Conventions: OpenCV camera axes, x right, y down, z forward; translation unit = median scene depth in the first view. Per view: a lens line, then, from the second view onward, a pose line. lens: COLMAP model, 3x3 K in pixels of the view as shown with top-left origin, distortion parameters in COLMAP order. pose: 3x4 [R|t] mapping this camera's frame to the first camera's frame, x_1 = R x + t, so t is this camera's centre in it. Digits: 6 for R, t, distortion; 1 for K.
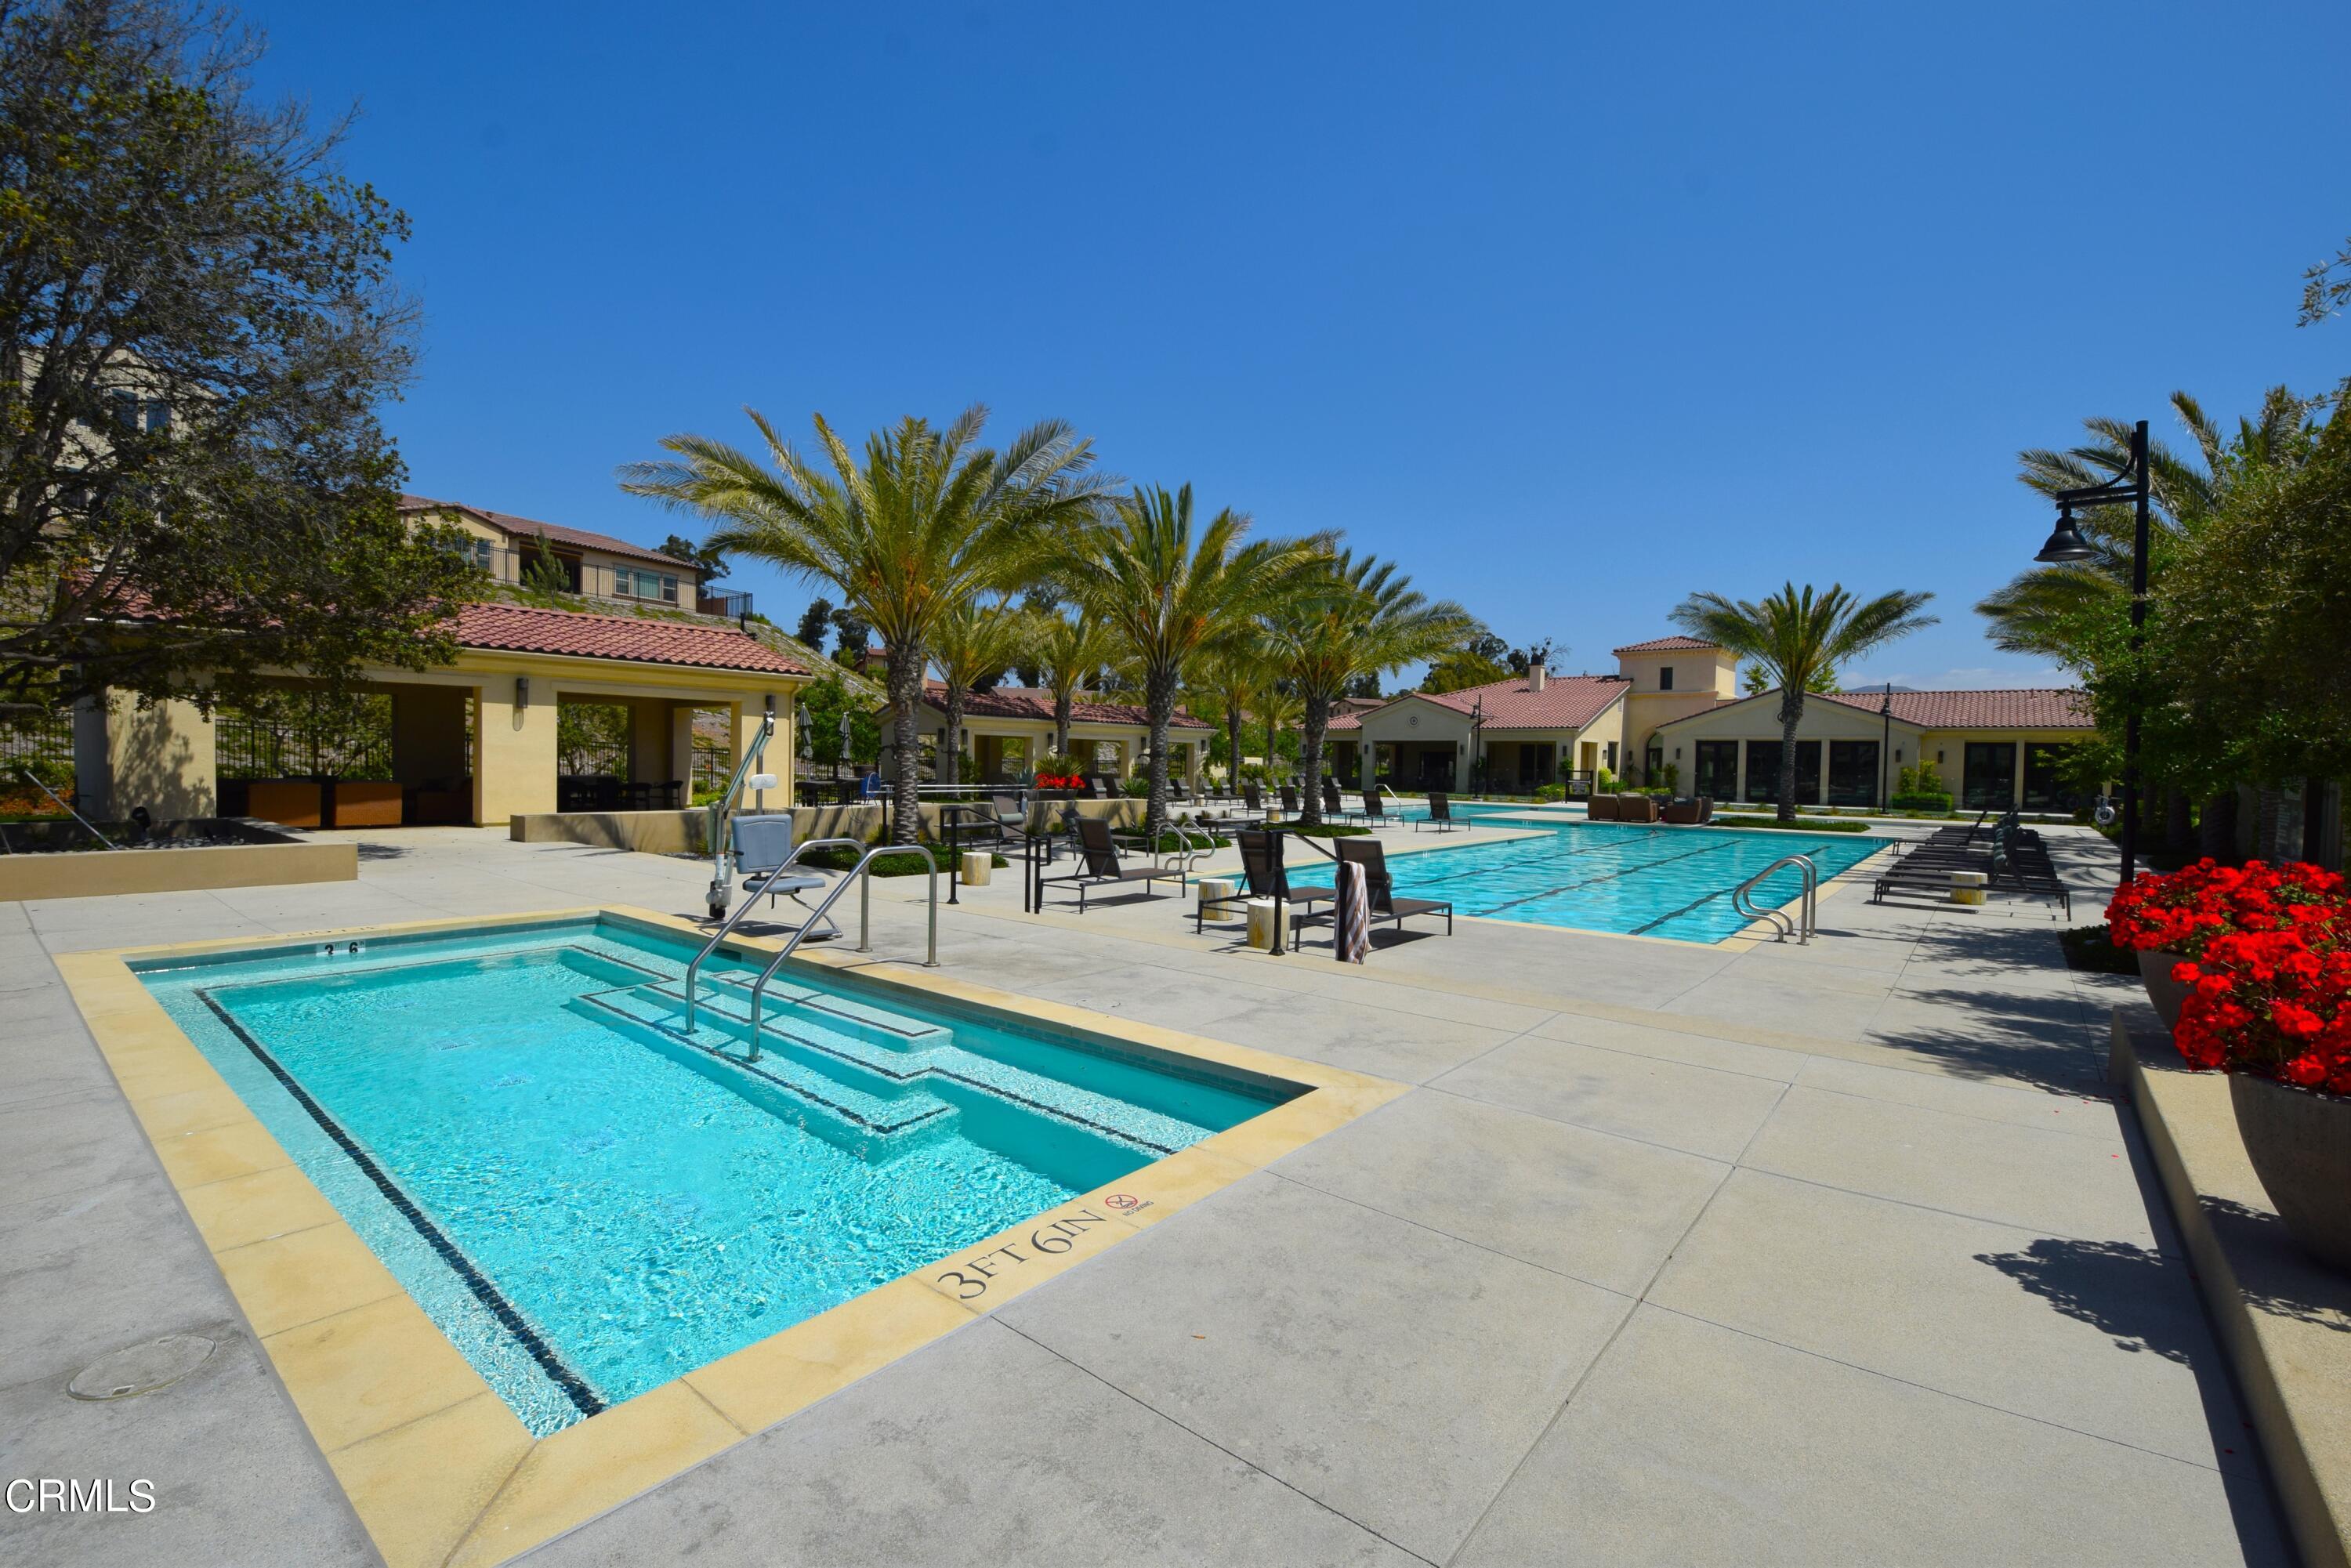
lens RADIAL K [[1019.5, 0, 1167.2], [0, 1019.5, 766.3], [0, 0, 1]] dist [-0.003340, -0.000609]
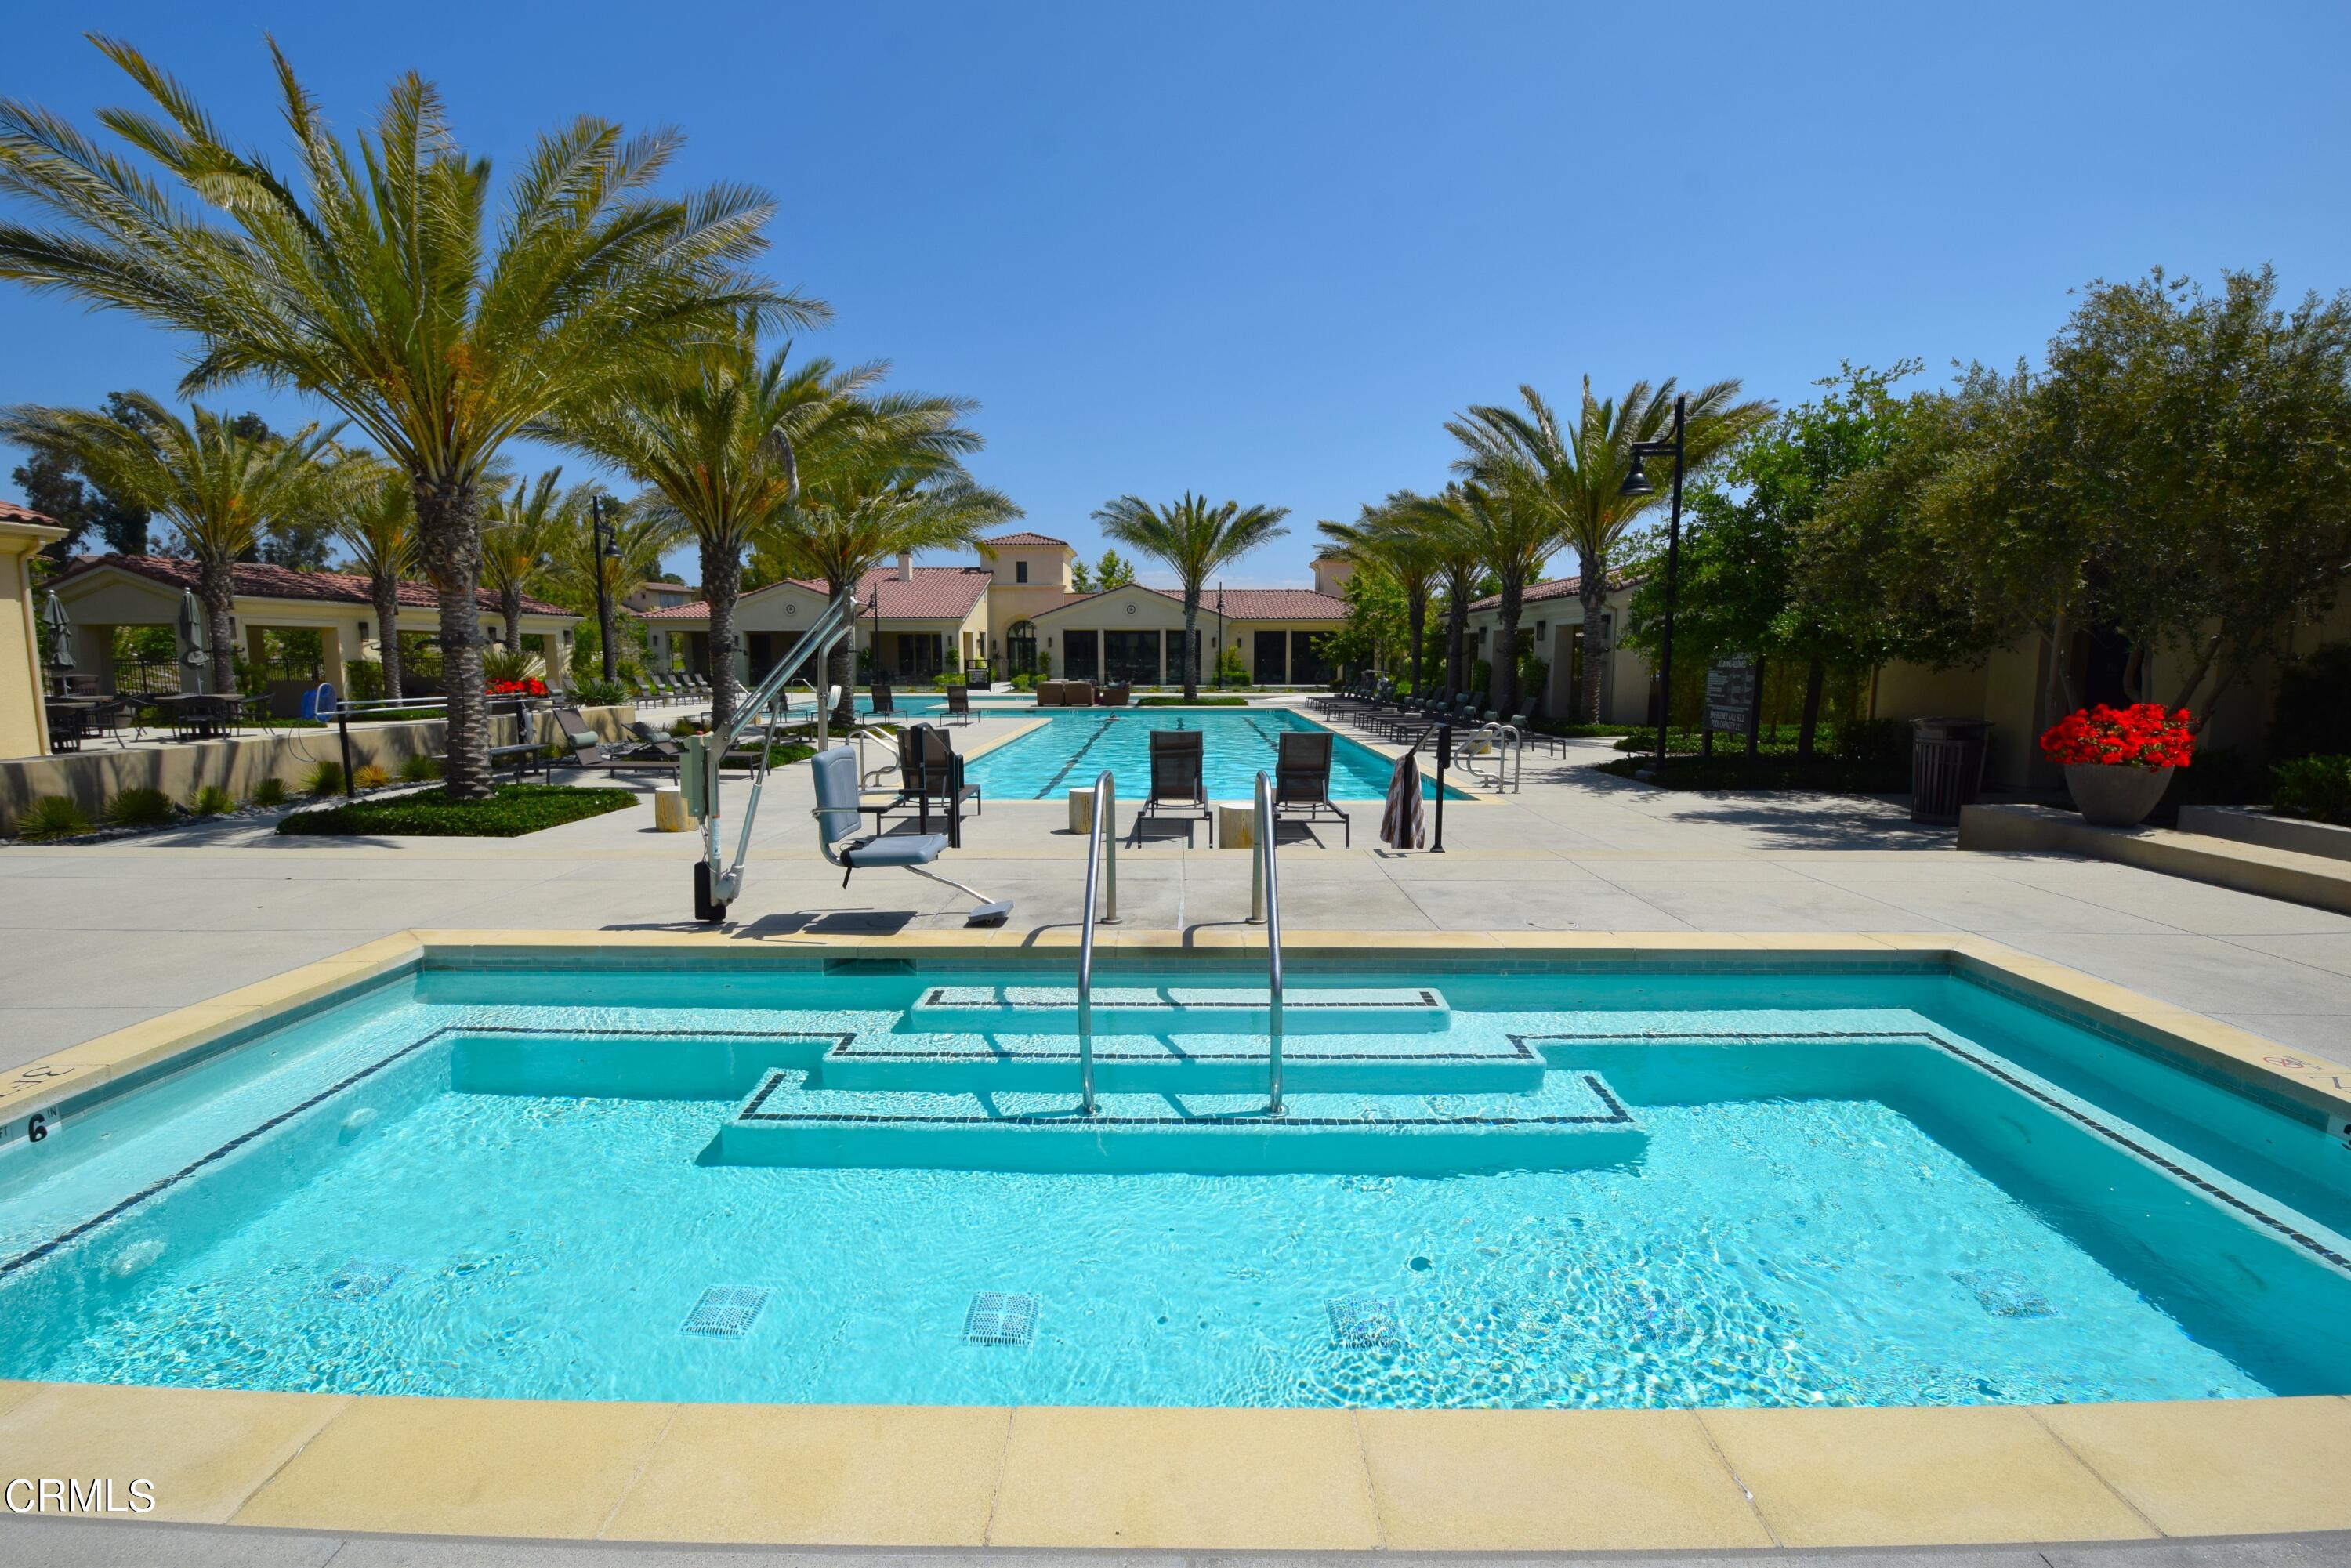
lens RADIAL K [[1019.5, 0, 1168.7], [0, 1019.5, 789.5], [0, 0, 1]] dist [-0.003340, -0.000609]
pose [[0.789431, -0.096475, 0.606211, -0.133589], [0.017635, 0.990729, 0.134704, -0.001988], [-0.613586, -0.095649, 0.783813, 0.078991]]
